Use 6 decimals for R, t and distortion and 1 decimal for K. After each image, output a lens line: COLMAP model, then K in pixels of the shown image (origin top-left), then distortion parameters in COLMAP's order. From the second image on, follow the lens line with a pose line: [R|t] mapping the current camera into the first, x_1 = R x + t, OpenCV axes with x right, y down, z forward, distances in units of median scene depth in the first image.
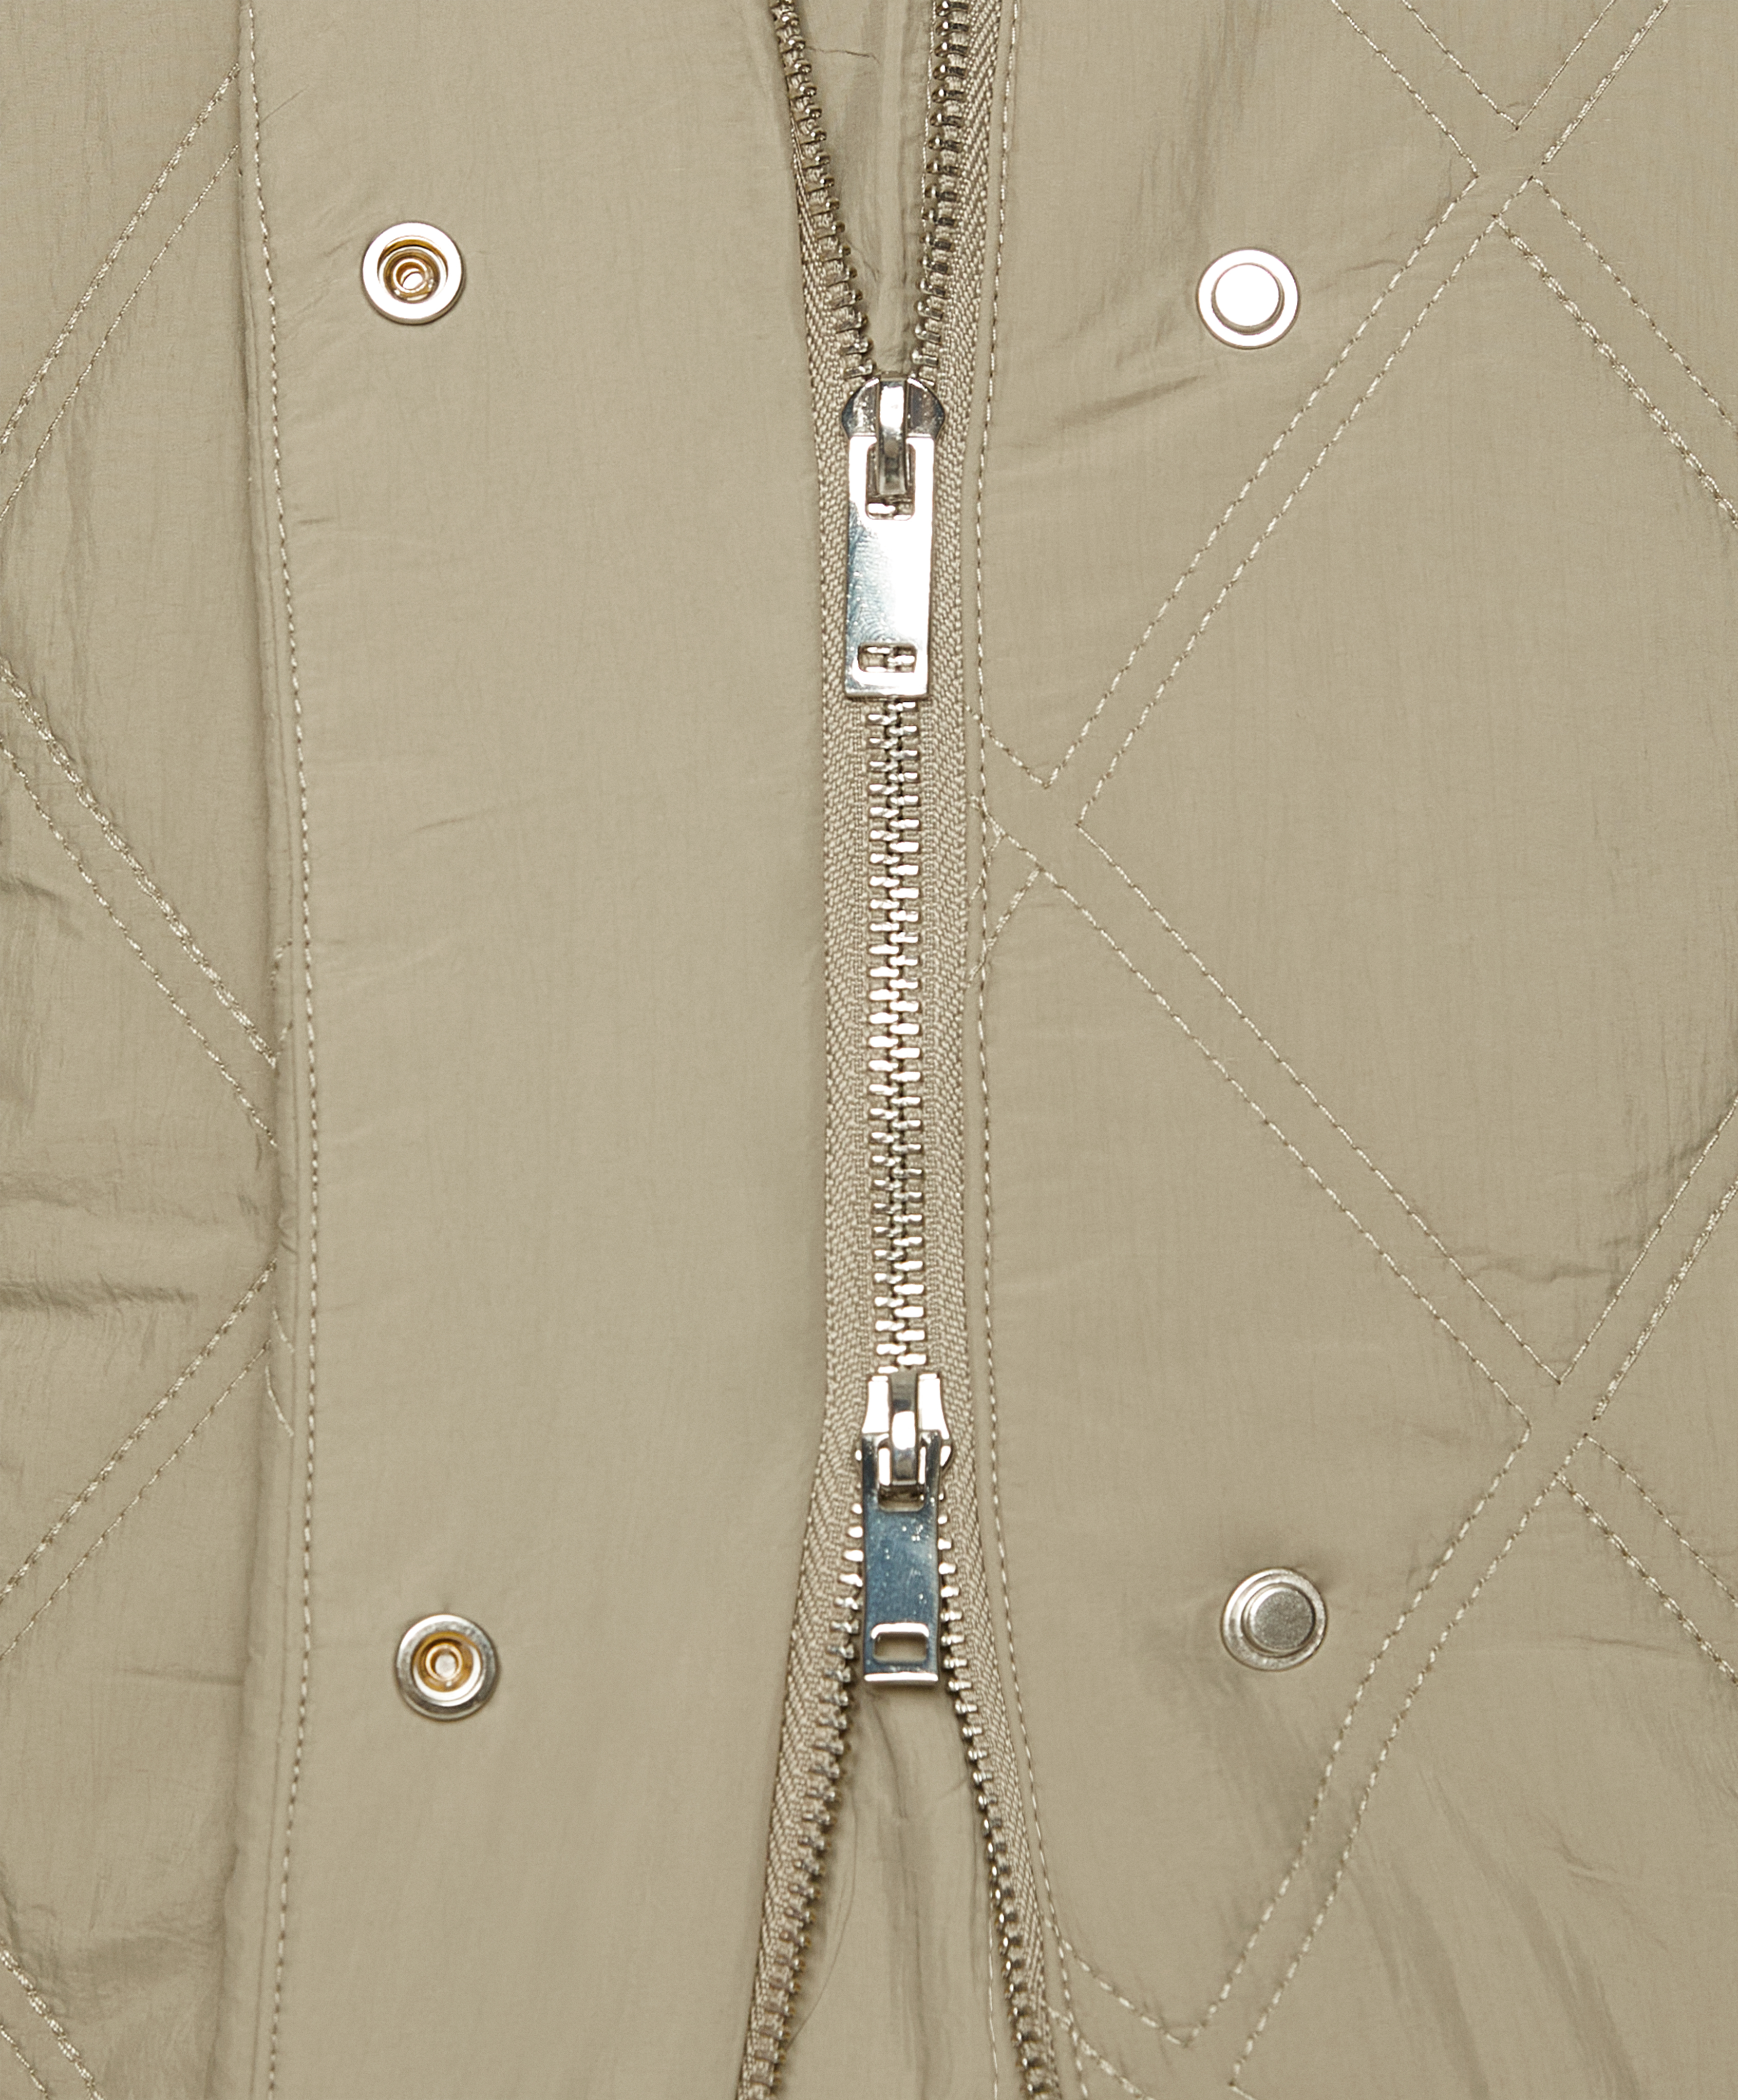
lens RADIAL K [[4045.7, 0, 869.0], [0, 4045.7, 1050.0], [0, 0, 1]] dist [-0.012609, -0.021784]
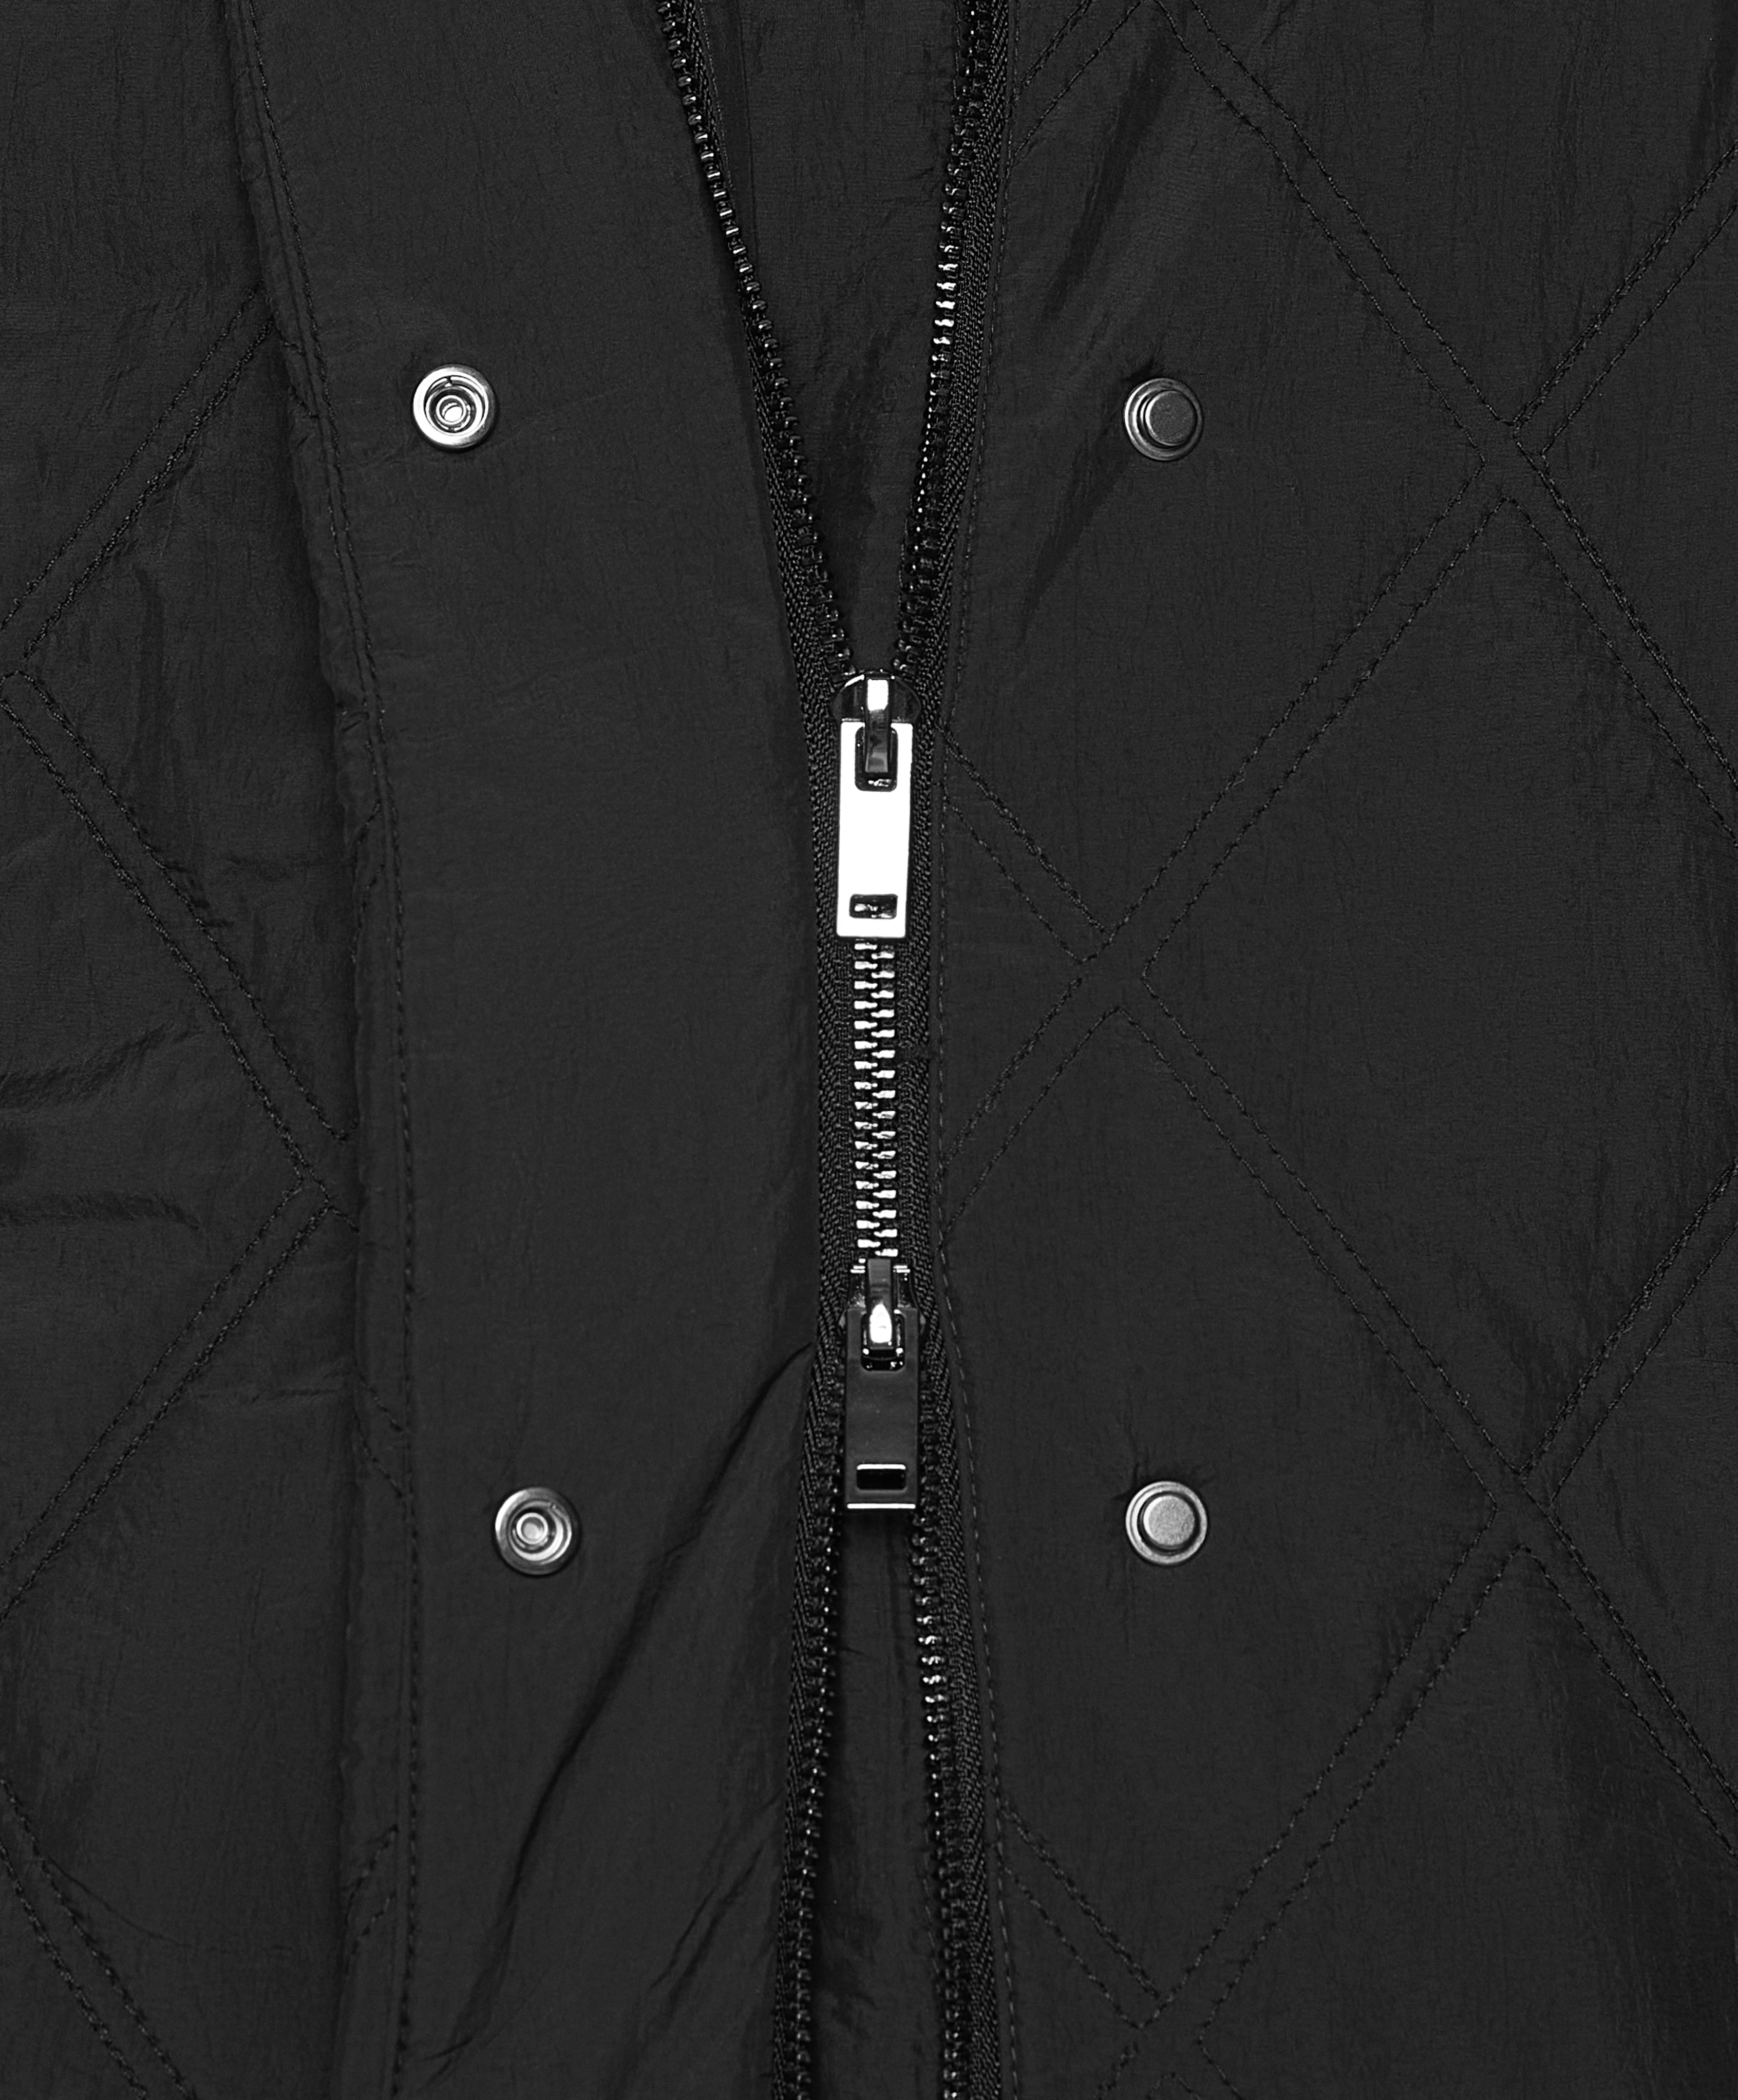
lens RADIAL K [[4045.7, 0, 869.0], [0, 4045.7, 1050.0], [0, 0, 1]] dist [-0.012609, -0.021784]
pose [[0.999930, 0.006721, 0.009715, -0.007599], [-0.010243, 0.902975, 0.429571, -0.571758], [-0.005885, -0.429641, 0.902981, -0.105450]]
